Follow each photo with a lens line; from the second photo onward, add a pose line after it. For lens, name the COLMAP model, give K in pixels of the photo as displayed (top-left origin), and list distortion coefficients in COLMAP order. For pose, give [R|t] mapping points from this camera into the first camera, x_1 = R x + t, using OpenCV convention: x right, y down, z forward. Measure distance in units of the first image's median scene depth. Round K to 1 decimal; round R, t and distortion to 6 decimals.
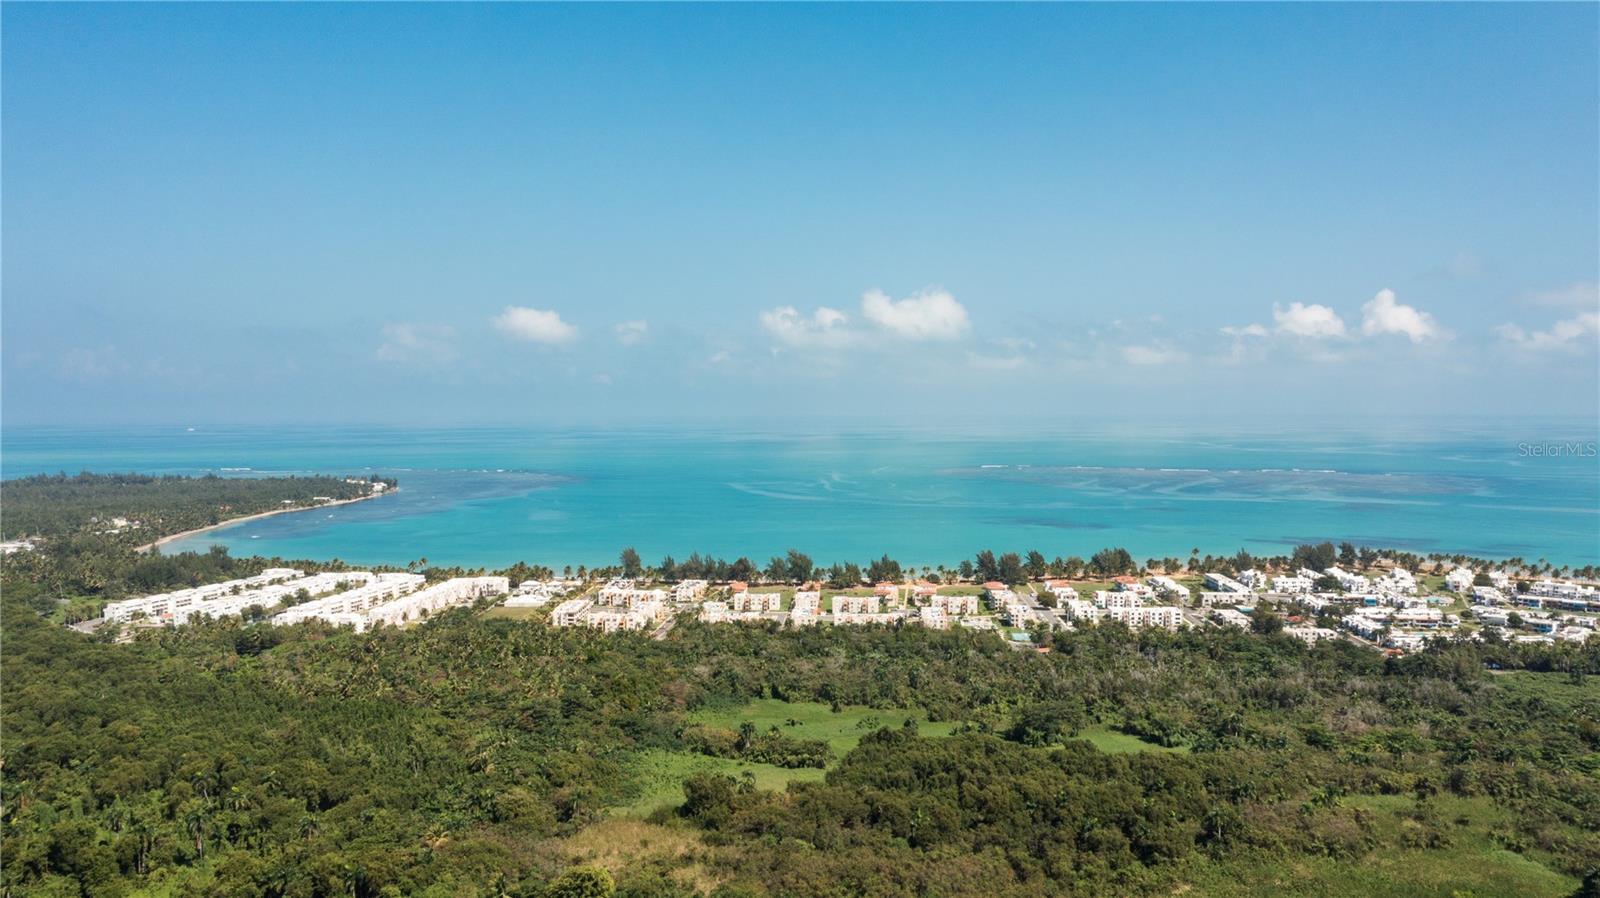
lens RADIAL K [[1264.7, 0, 800.6], [0, 1264.7, 448.4], [0, 0, 1]] dist [0.025059, 0.022704]
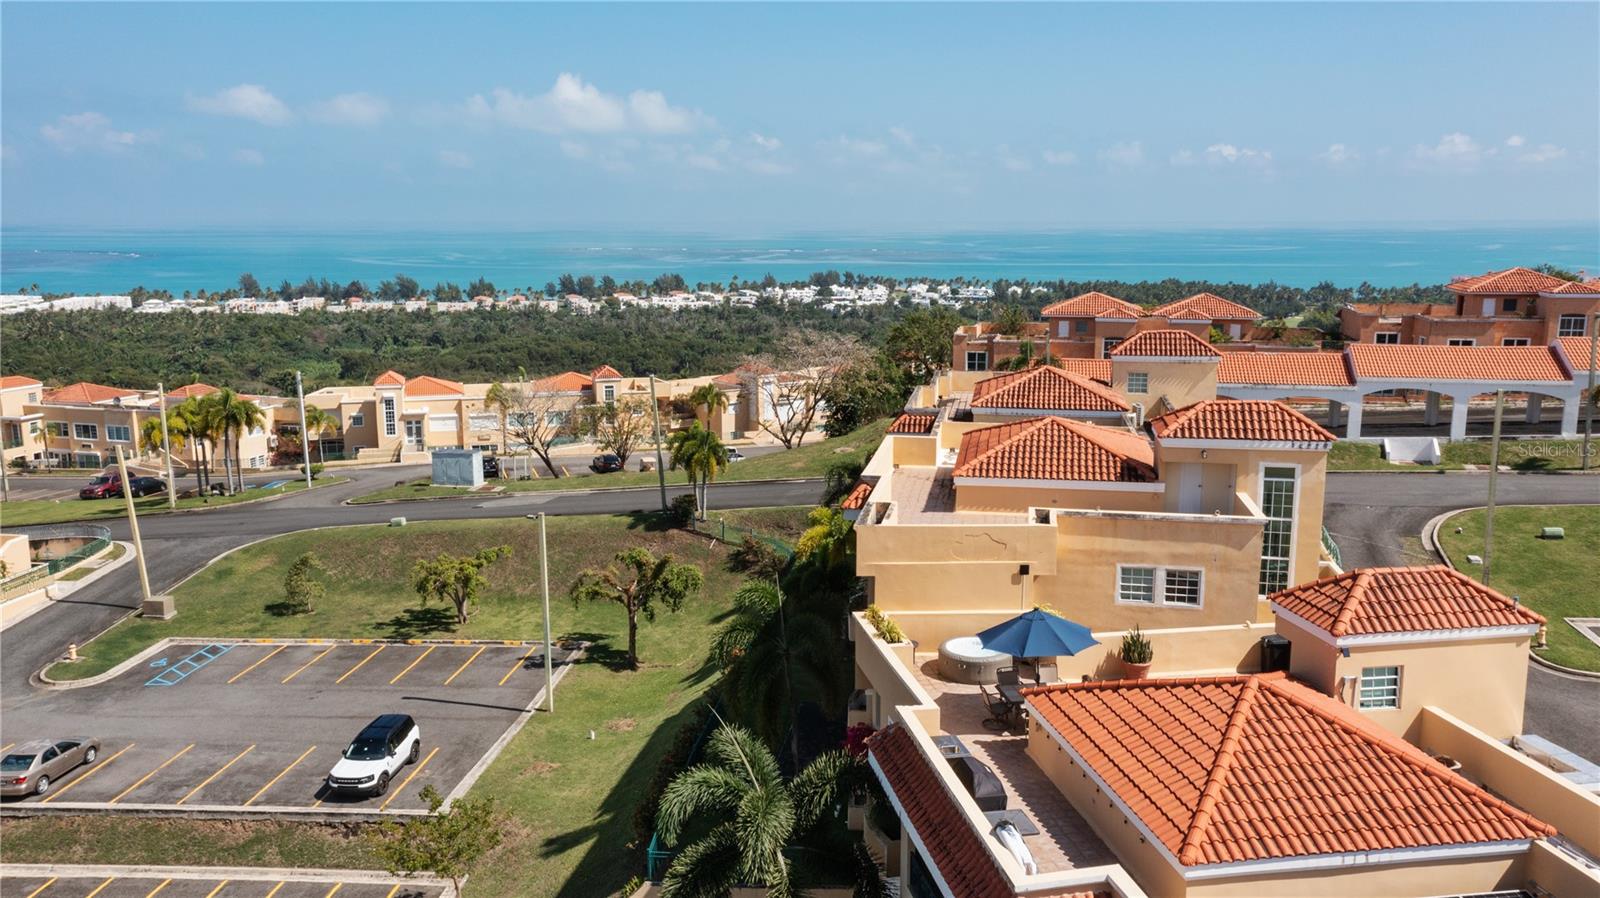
lens RADIAL K [[1264.7, 0, 797.0], [0, 1264.7, 443.3], [0, 0, 1]] dist [0.025059, 0.022704]
pose [[0.953883, -0.043665, 0.296986, -0.011625], [-0.000326, 0.989212, 0.146488, 0.063778], [-0.300179, -0.139829, 0.943578, -0.243581]]
